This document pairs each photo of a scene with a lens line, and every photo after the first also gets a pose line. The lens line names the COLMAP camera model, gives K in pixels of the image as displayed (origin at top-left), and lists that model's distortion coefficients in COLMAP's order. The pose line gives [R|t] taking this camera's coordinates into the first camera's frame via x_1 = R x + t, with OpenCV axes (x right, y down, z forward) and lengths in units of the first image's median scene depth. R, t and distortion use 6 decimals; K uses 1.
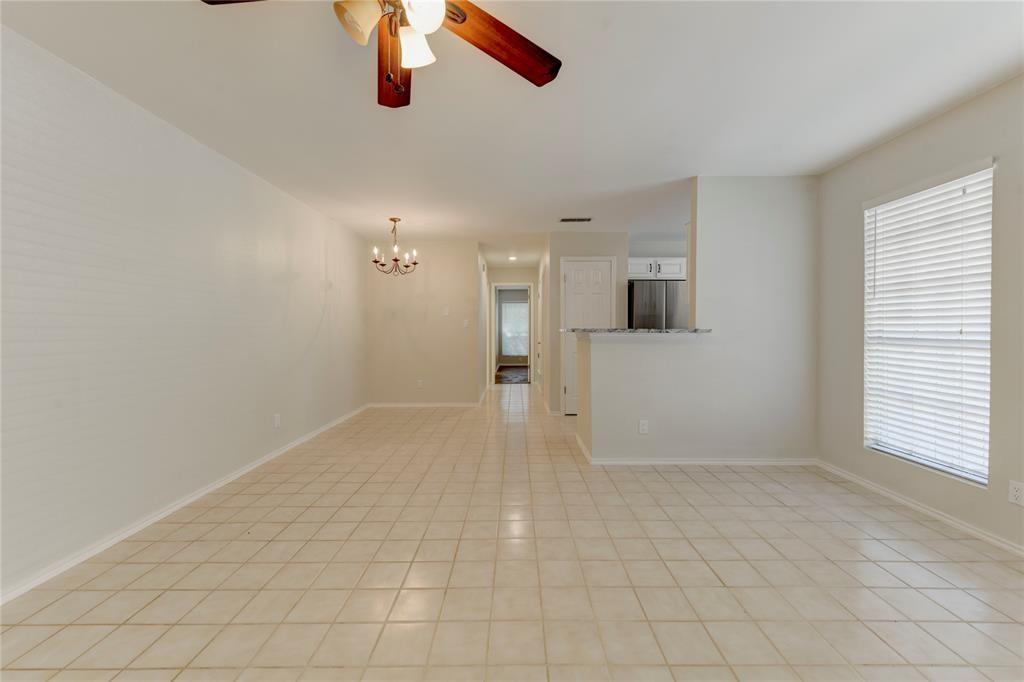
lens RADIAL K [[401.0, 0, 516.3], [0, 401.0, 337.0], [0, 0, 1]] dist [0.010736, -0.003860]
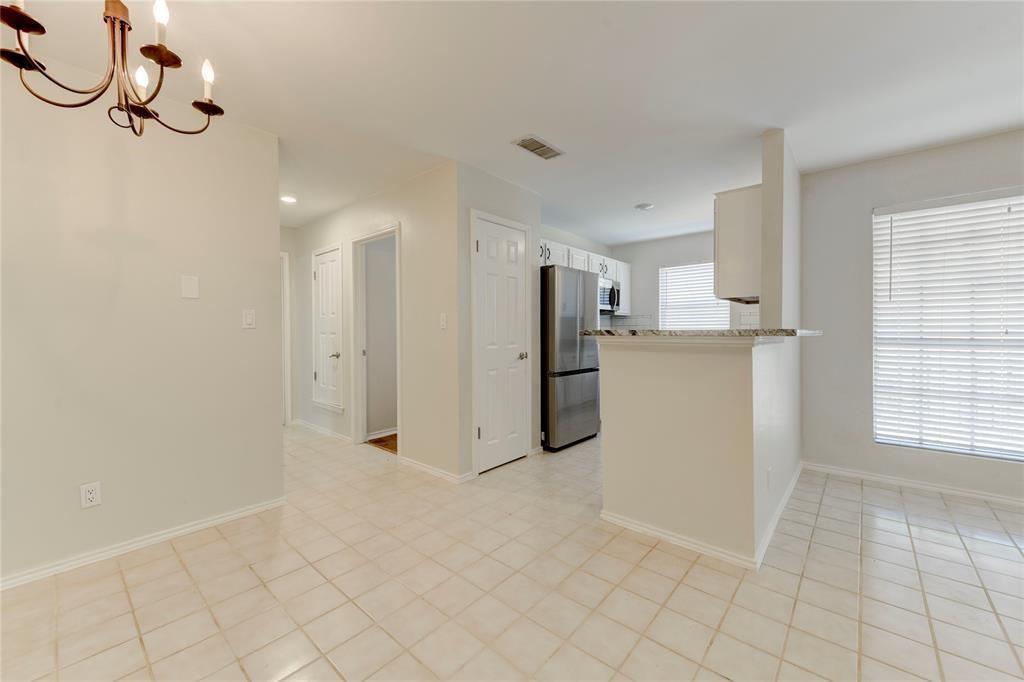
lens RADIAL K [[401.0, 0, 516.3], [0, 401.0, 337.0], [0, 0, 1]] dist [0.010736, -0.003860]
pose [[0.653541, -0.013053, 0.756778, -0.481162], [0.018584, 0.999827, 0.001196, -0.017863], [-0.756663, 0.013282, 0.653671, 0.927776]]
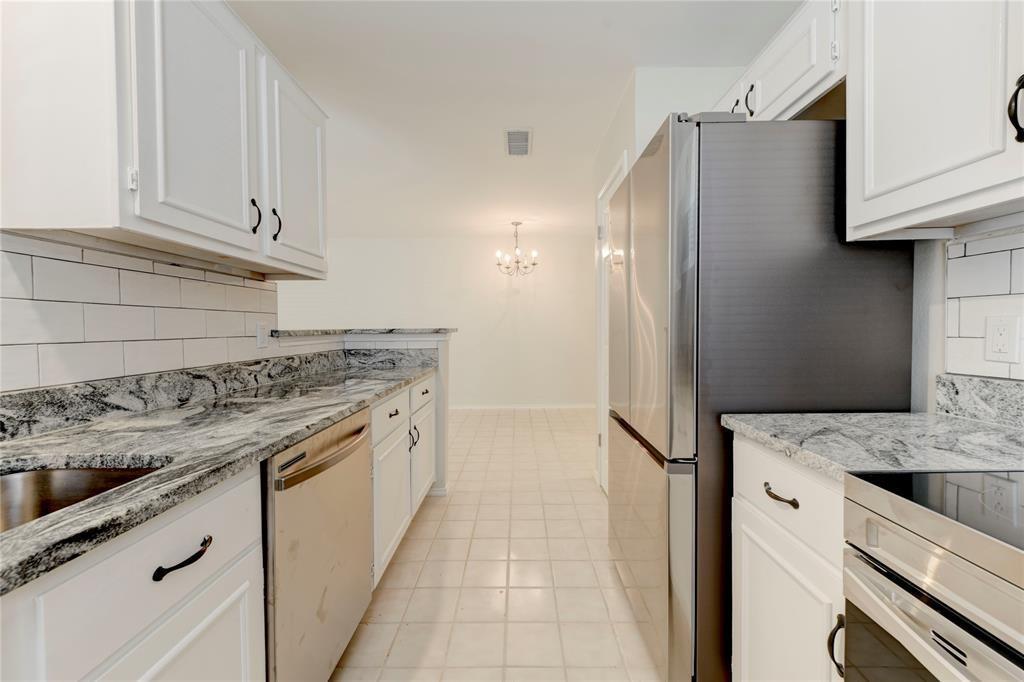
lens RADIAL K [[401.0, 0, 516.3], [0, 401.0, 337.0], [0, 0, 1]] dist [0.010736, -0.003860]
pose [[-0.006843, 0.023106, -0.999710, 1.079235], [-0.014828, 0.999621, 0.023205, -0.030852], [0.999867, 0.014983, -0.006498, 1.460008]]
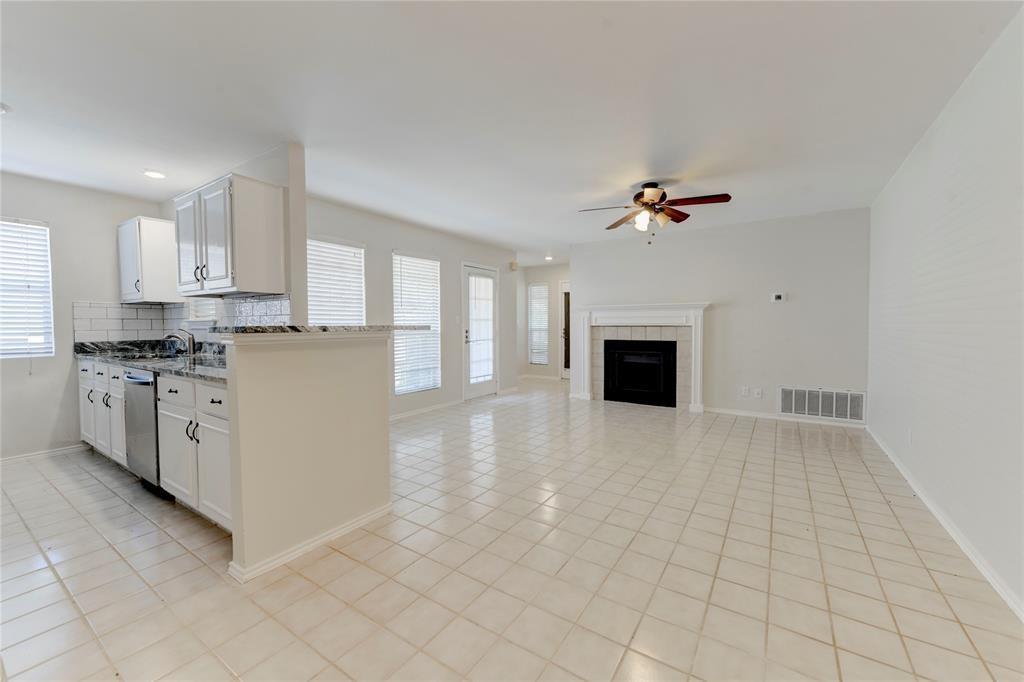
lens RADIAL K [[401.0, 0, 516.3], [0, 401.0, 337.0], [0, 0, 1]] dist [0.010736, -0.003860]
pose [[-0.834648, -0.013706, 0.550614, -0.426678], [0.014400, 0.998806, 0.046689, -0.032039], [-0.550596, 0.046898, -0.833454, 1.551907]]
